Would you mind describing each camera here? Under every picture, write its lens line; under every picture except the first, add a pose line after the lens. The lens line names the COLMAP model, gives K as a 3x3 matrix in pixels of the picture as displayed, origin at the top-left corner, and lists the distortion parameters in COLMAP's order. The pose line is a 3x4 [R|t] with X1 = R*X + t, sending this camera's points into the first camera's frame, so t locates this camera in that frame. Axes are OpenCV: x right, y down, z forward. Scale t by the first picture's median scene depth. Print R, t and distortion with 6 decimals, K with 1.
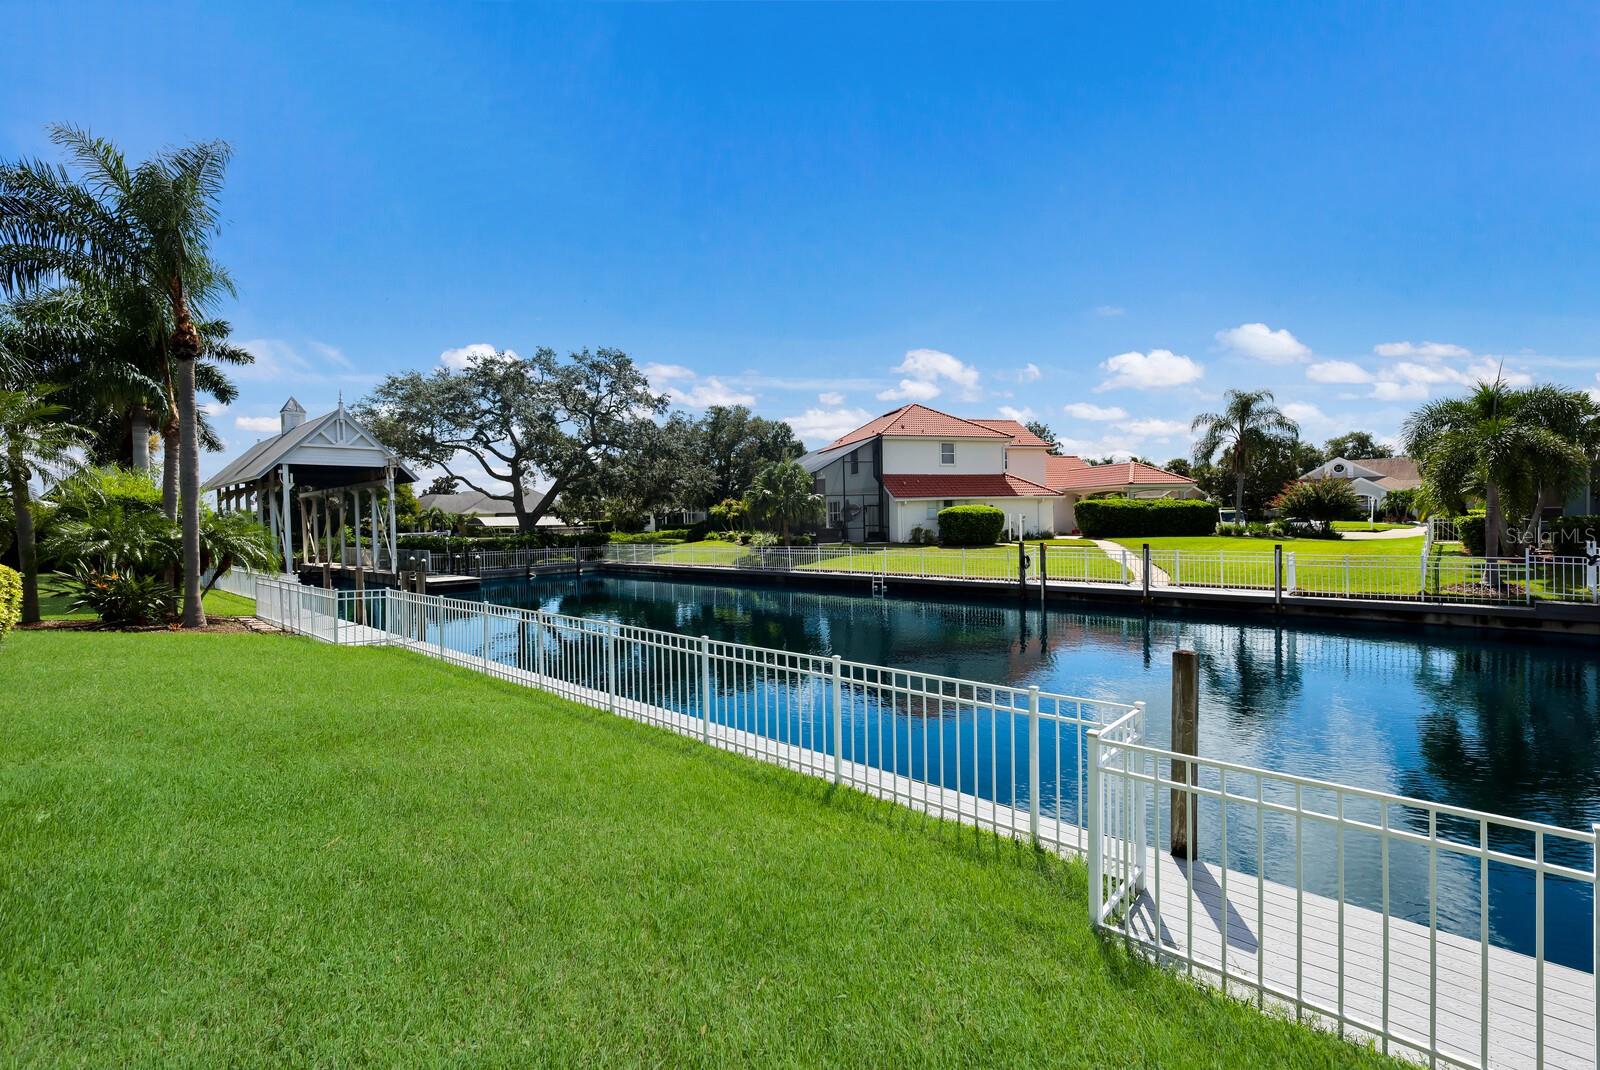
lens RADIAL K [[691.0, 0, 800.0], [0, 691.0, 535.0], [0, 0, 1]] dist [0.006372, 0.000206]
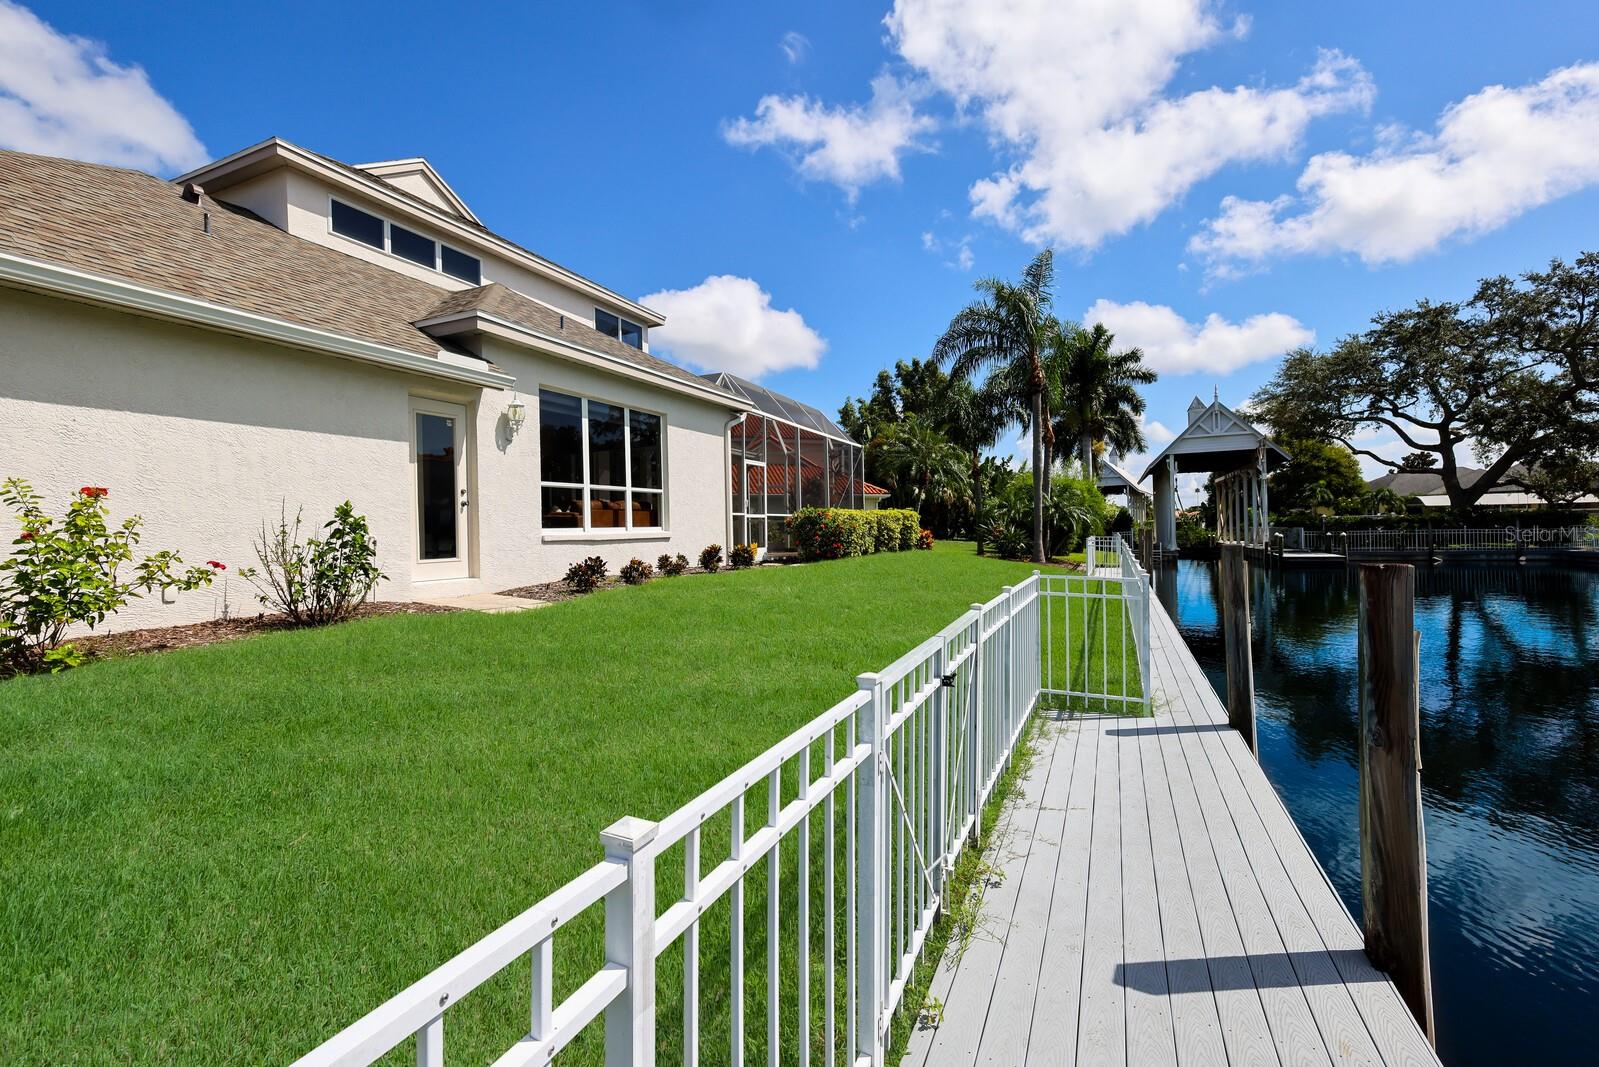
lens RADIAL K [[697.3, 0, 797.2], [0, 697.3, 523.3], [0, 0, 1]] dist [-0.000243, 0.000082]
pose [[0.311539, 0.003568, -0.950227, 0.171325], [-0.005708, 0.999982, 0.001884, 0.016101], [0.950216, 0.004837, 0.311554, -0.005057]]
